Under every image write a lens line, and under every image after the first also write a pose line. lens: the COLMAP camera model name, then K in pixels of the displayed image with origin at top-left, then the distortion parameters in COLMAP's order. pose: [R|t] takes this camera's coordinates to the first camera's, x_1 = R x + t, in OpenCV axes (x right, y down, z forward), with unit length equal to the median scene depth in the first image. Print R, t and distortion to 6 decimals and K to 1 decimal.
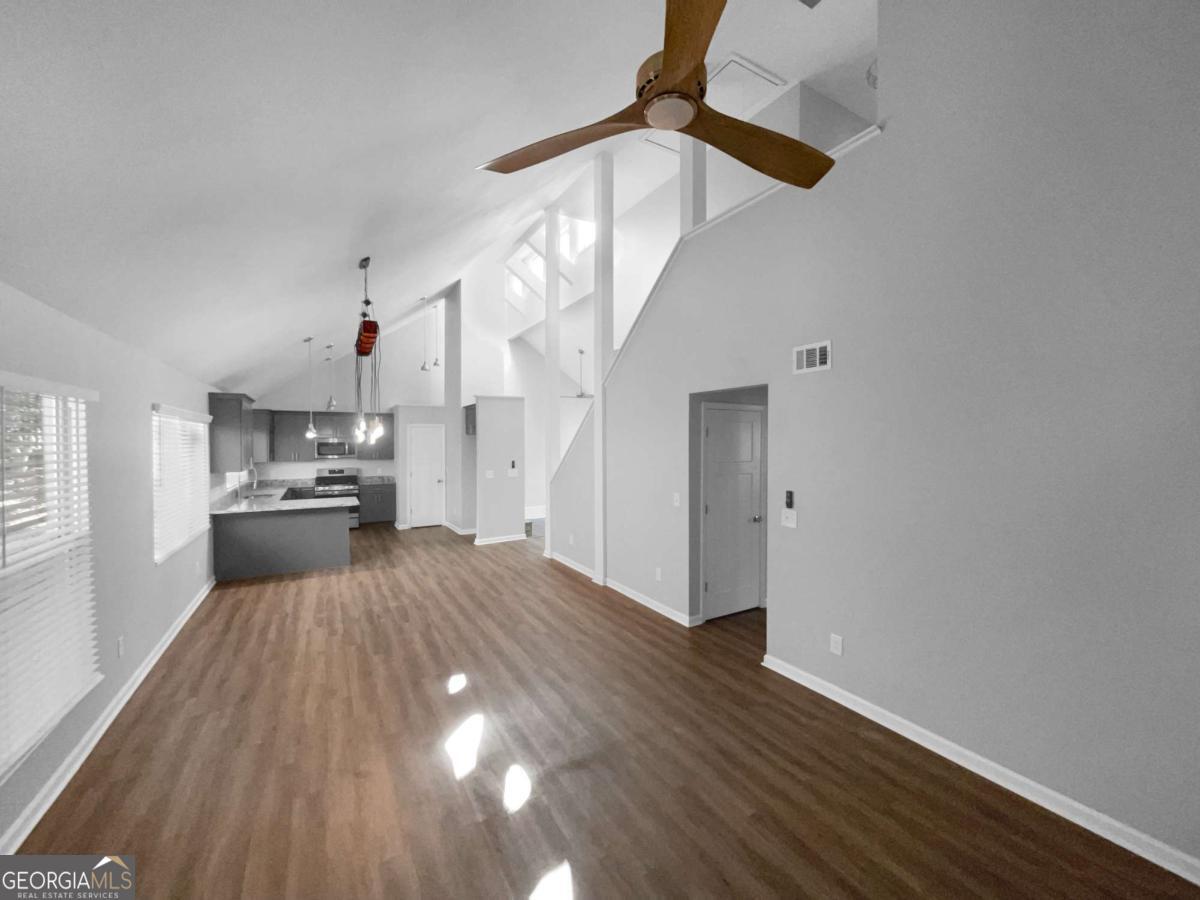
lens RADIAL K [[482.3, 0, 599.7], [0, 482.3, 448.6], [0, 0, 1]] dist [0.000842, -0.000234]
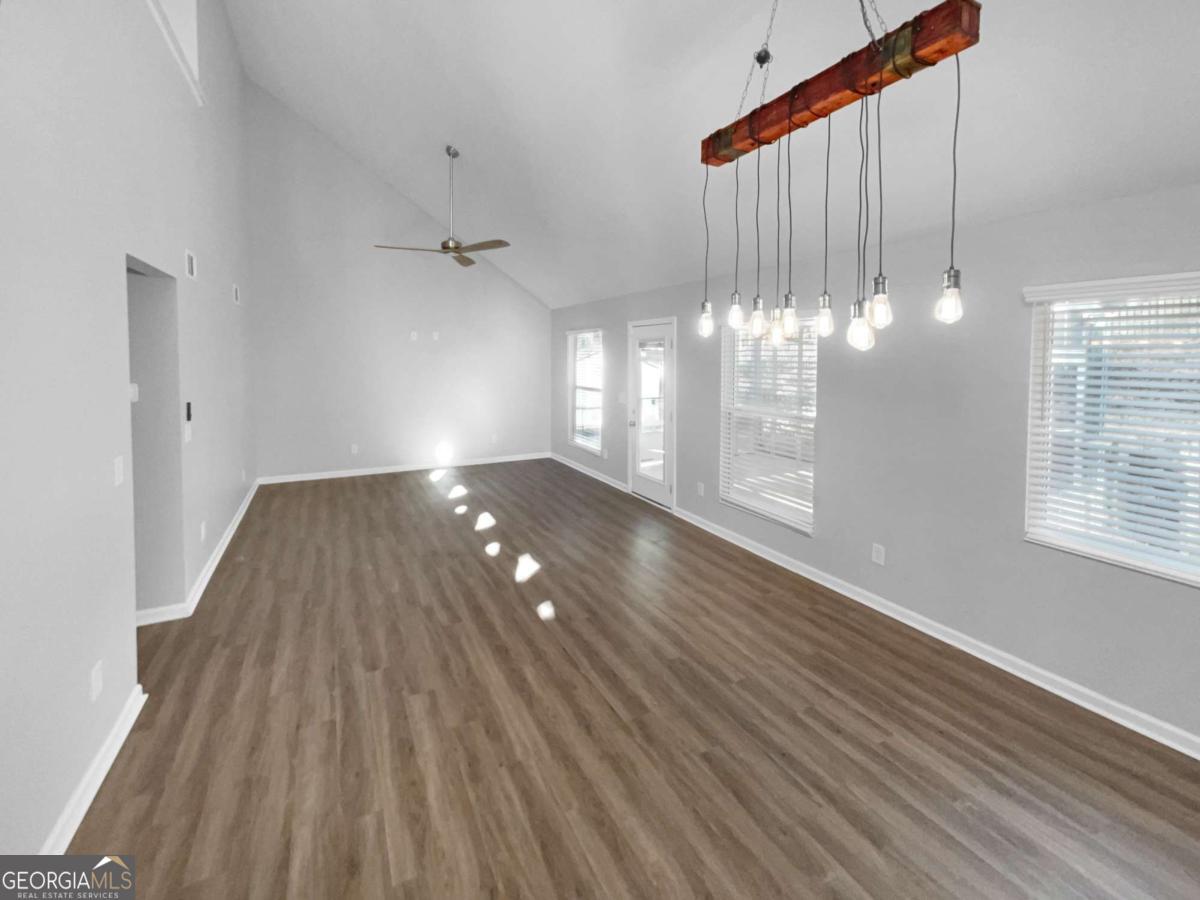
lens RADIAL K [[482.3, 0, 599.2], [0, 482.3, 453.2], [0, 0, 1]] dist [0.000842, -0.000234]
pose [[-0.999754, -0.000324, 0.022174, -0.250314], [0.004360, 0.977498, 0.210900, -0.002995], [-0.021744, 0.210945, -0.977256, 1.105345]]
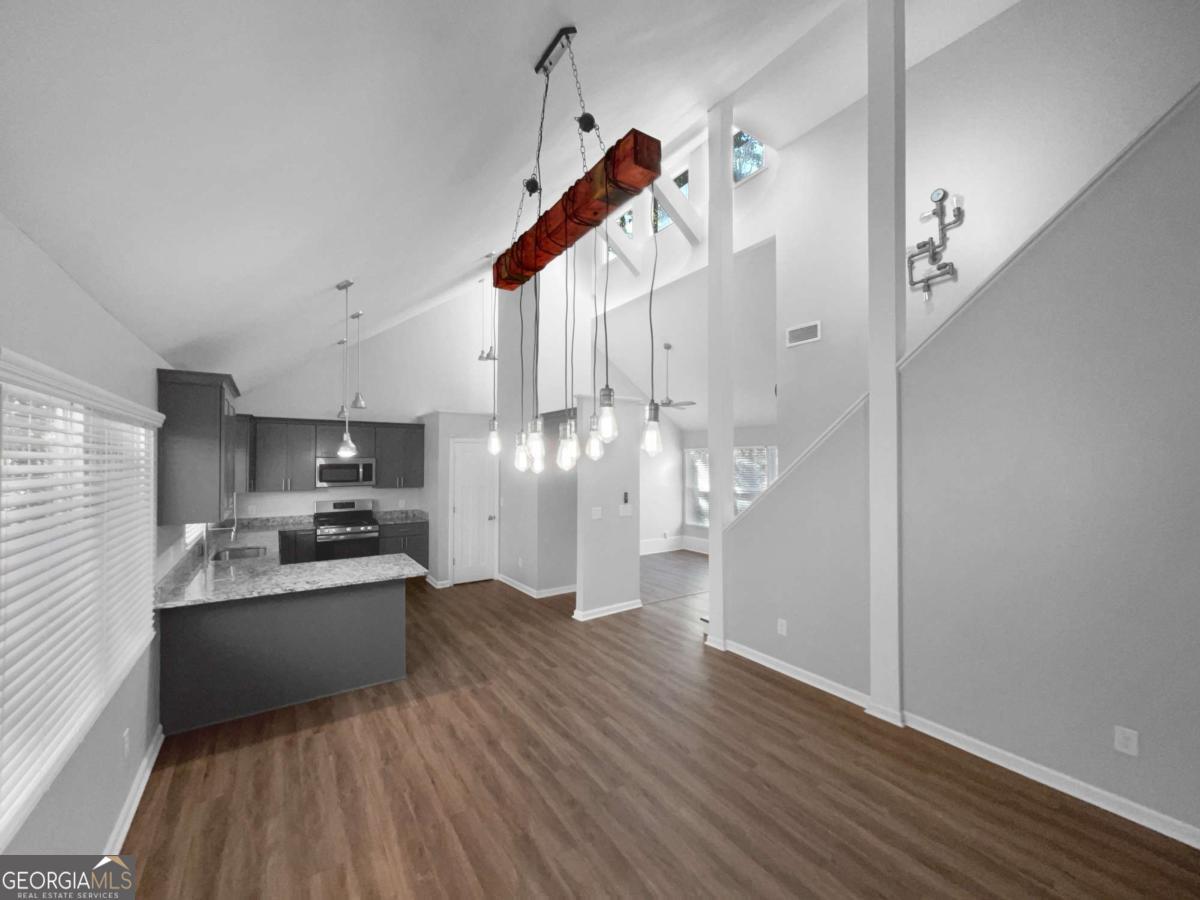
lens RADIAL K [[482.3, 0, 598.1], [0, 482.3, 458.4], [0, 0, 1]] dist [0.000842, -0.000234]
pose [[0.997800, 0.004190, 0.066171, -0.373504], [-0.002779, 0.999767, -0.021403, -0.010892], [-0.066245, 0.021172, 0.997579, 0.455540]]
